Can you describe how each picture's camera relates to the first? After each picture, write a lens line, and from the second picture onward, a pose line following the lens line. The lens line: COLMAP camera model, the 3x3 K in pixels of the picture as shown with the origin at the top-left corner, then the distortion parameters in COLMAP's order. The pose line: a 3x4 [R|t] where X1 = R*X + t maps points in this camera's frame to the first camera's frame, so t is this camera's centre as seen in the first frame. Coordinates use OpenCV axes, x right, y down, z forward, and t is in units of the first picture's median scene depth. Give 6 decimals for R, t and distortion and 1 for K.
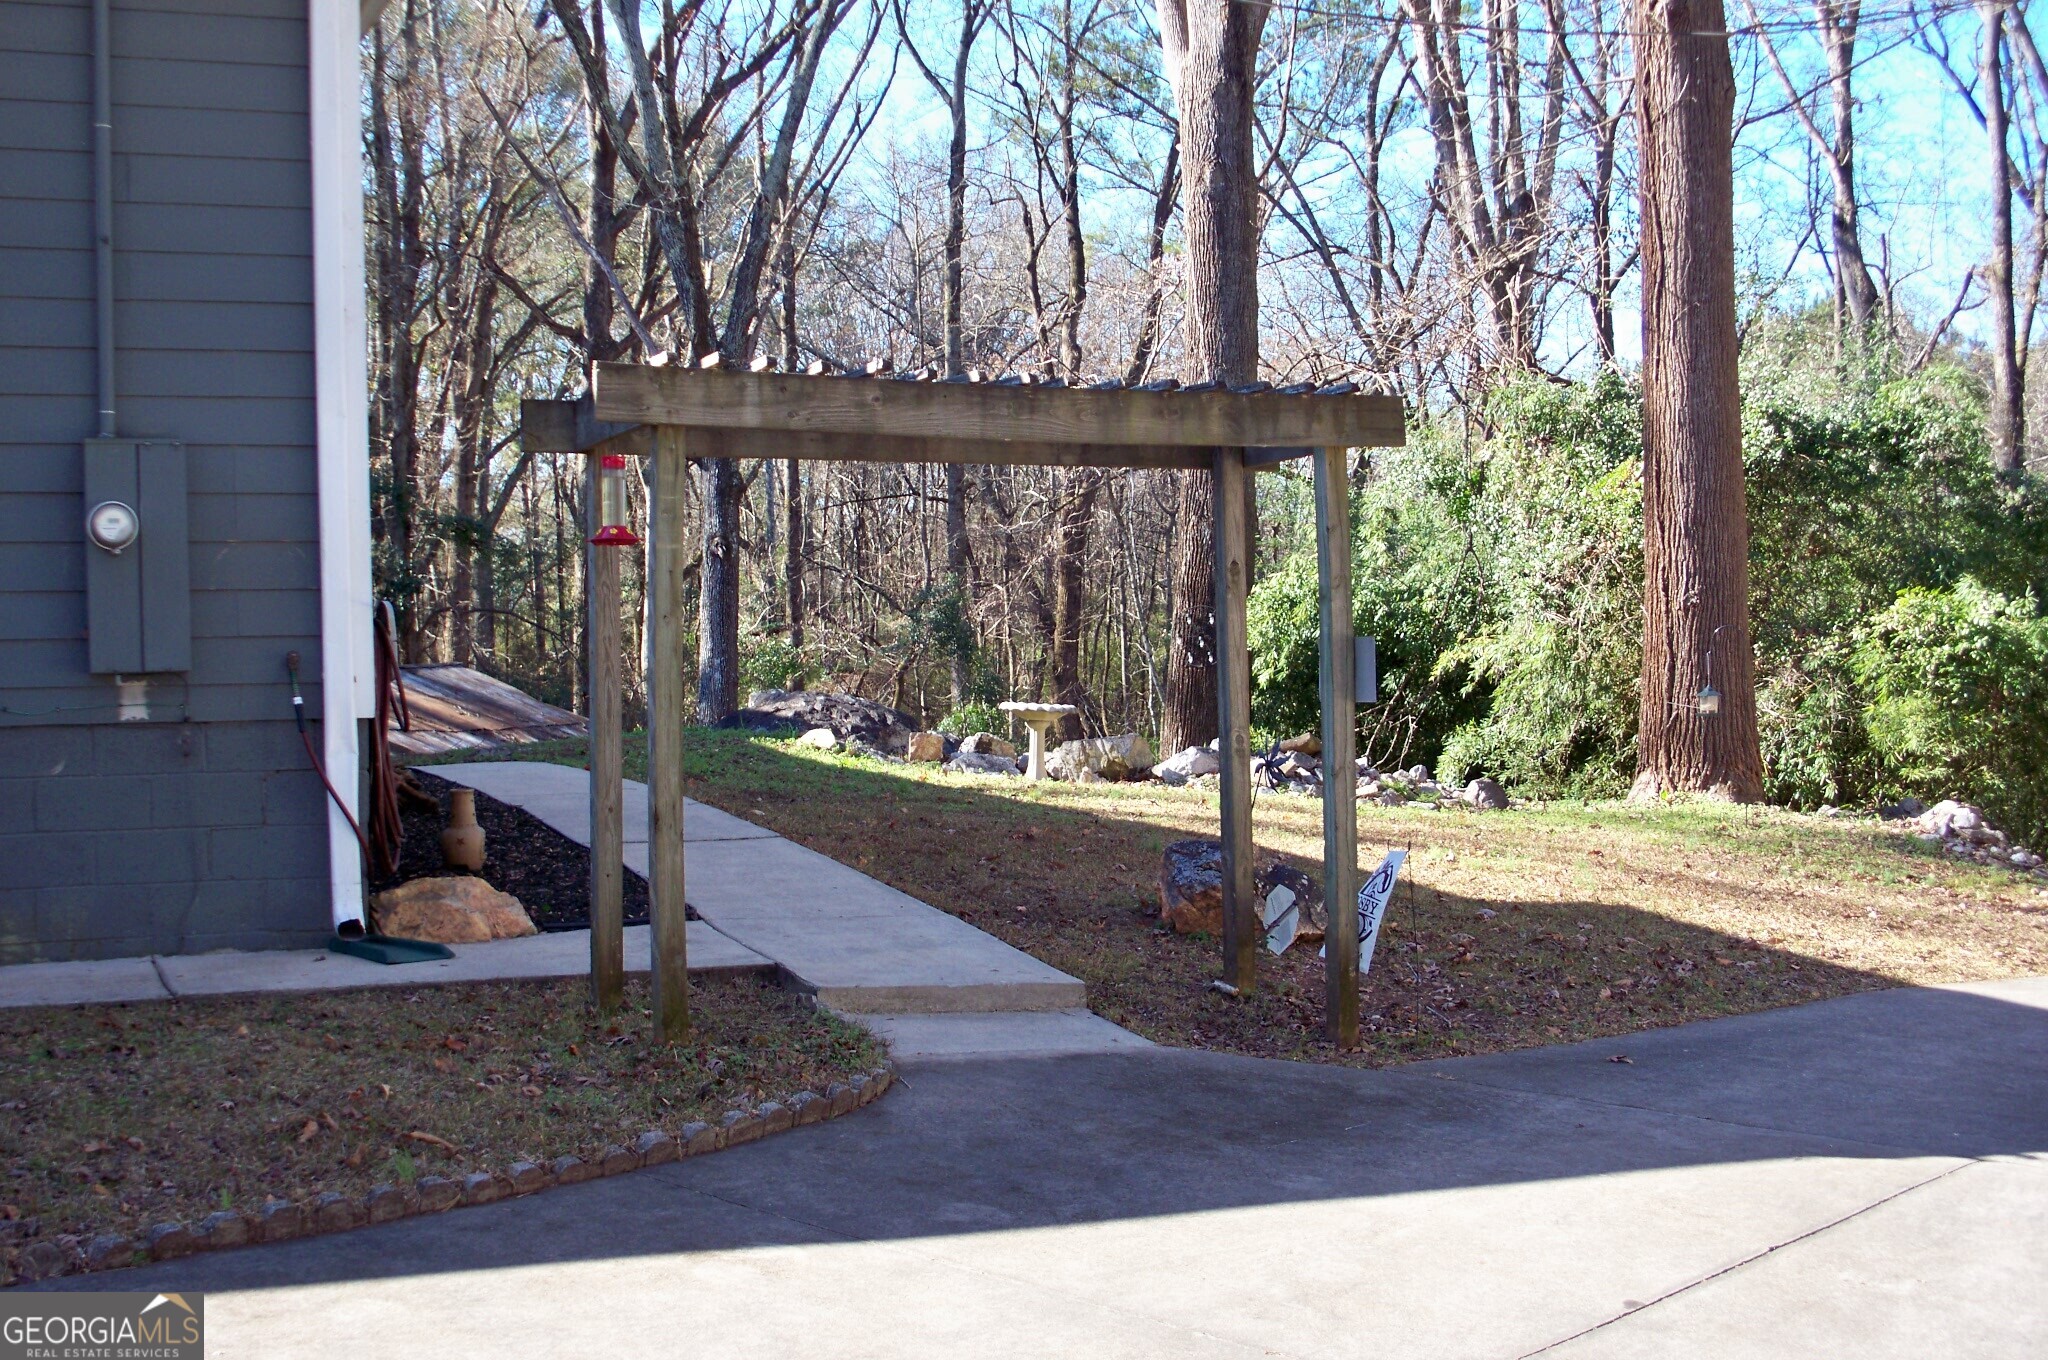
lens RADIAL K [[2719.3, 0, 1024.4], [0, 2719.3, 670.1], [0, 0, 1]] dist [-0.016134, 0.000000]
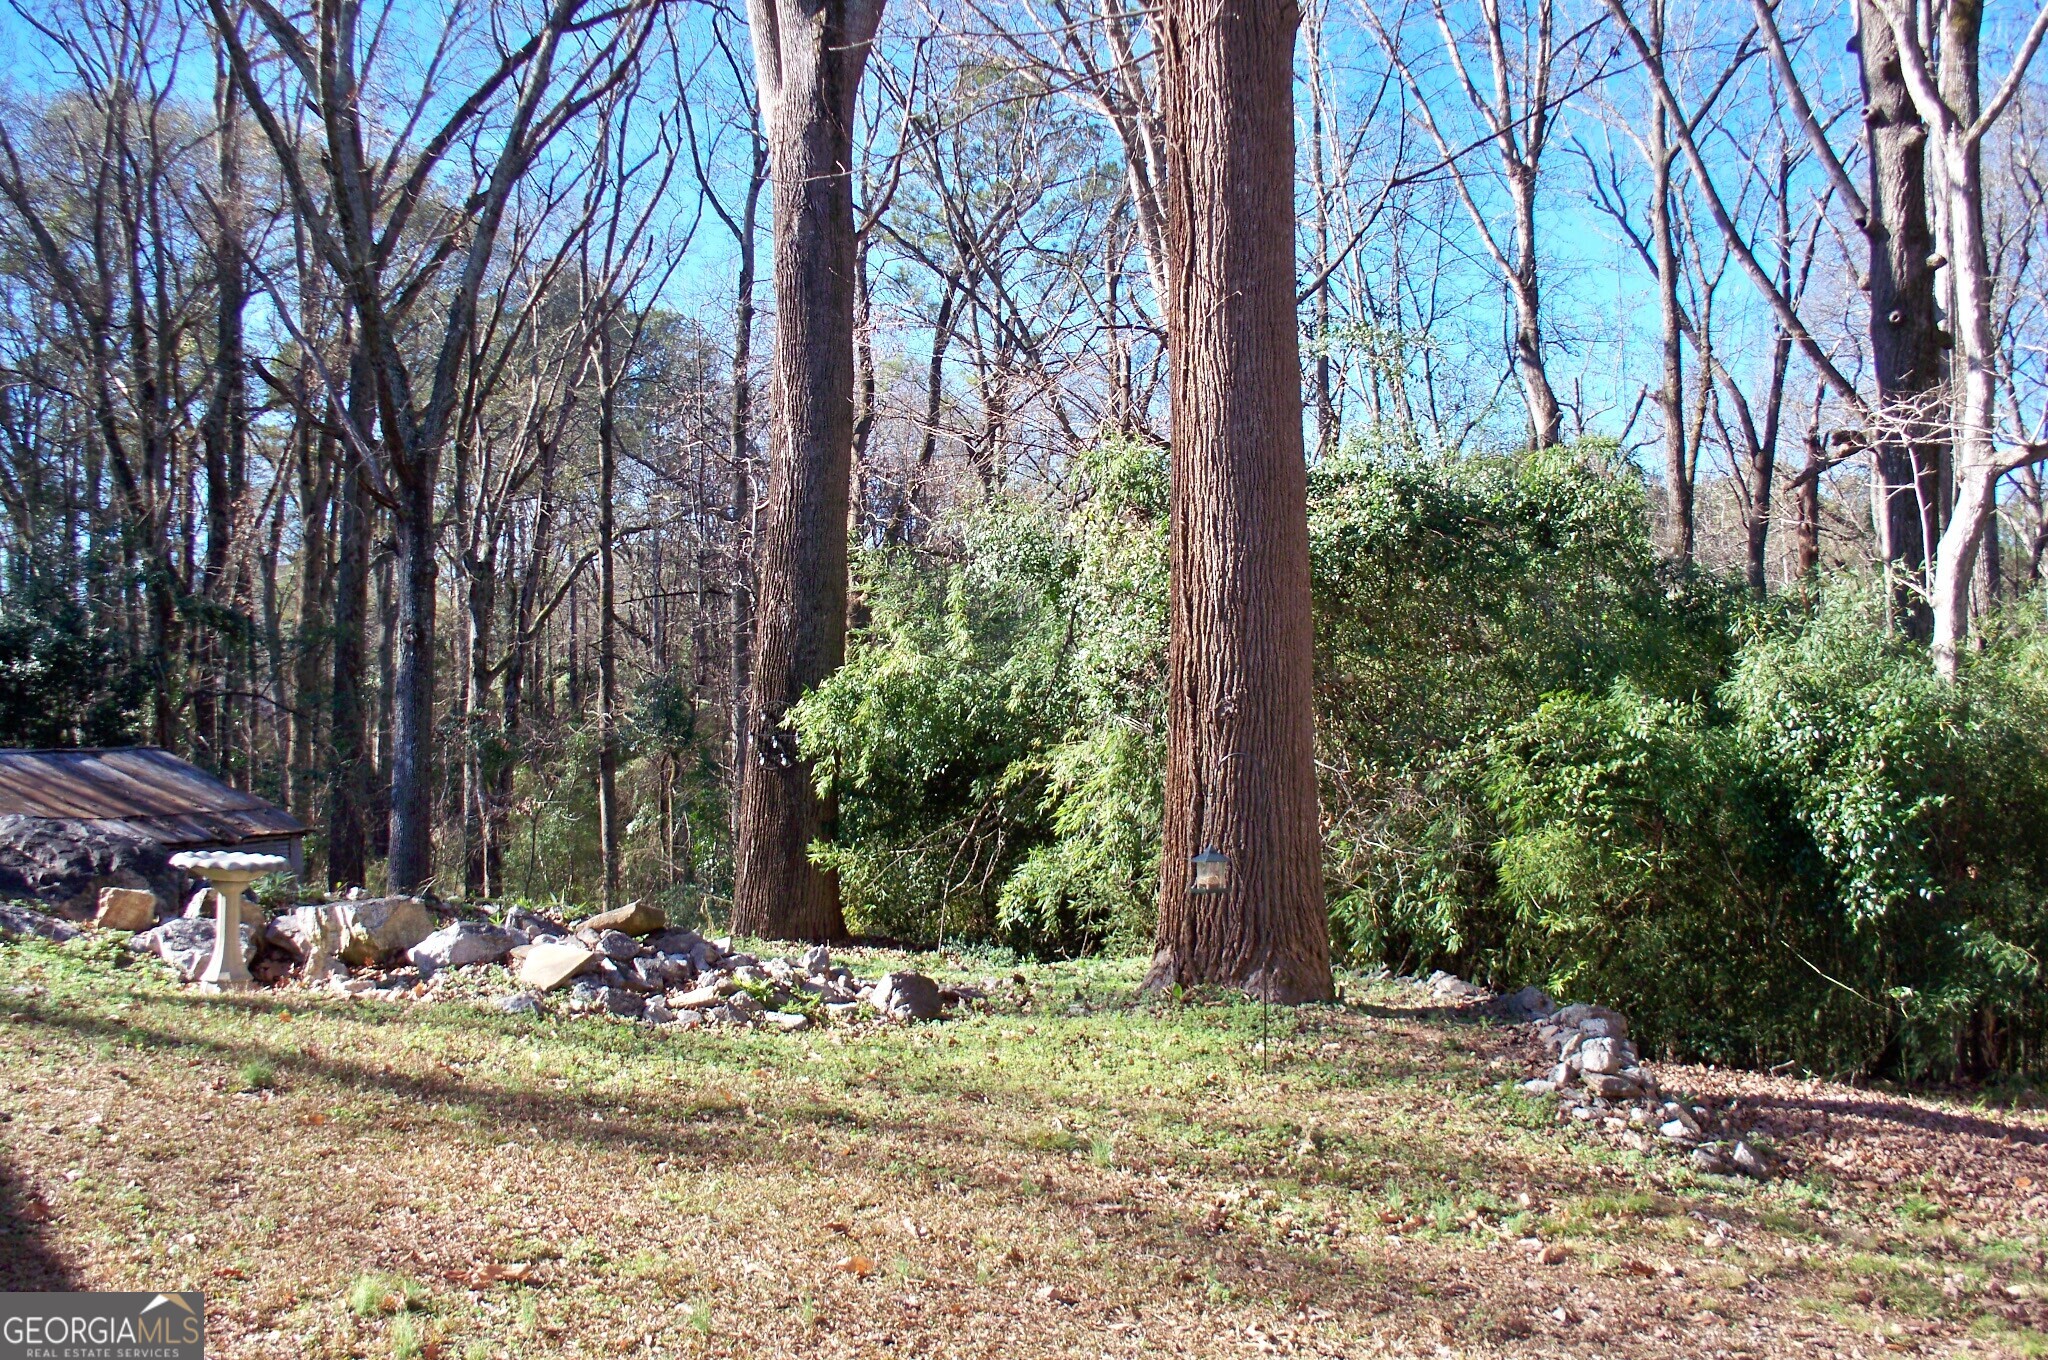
lens RADIAL K [[2065.8, 0, 1022.4], [0, 2065.8, 682.5], [0, 0, 1]] dist [-0.119771, 0.000000]
pose [[0.999376, 0.009942, 0.033882, 0.145997], [-0.009027, 0.999594, -0.027037, -0.014813], [-0.034137, 0.026714, 0.999060, 0.391725]]
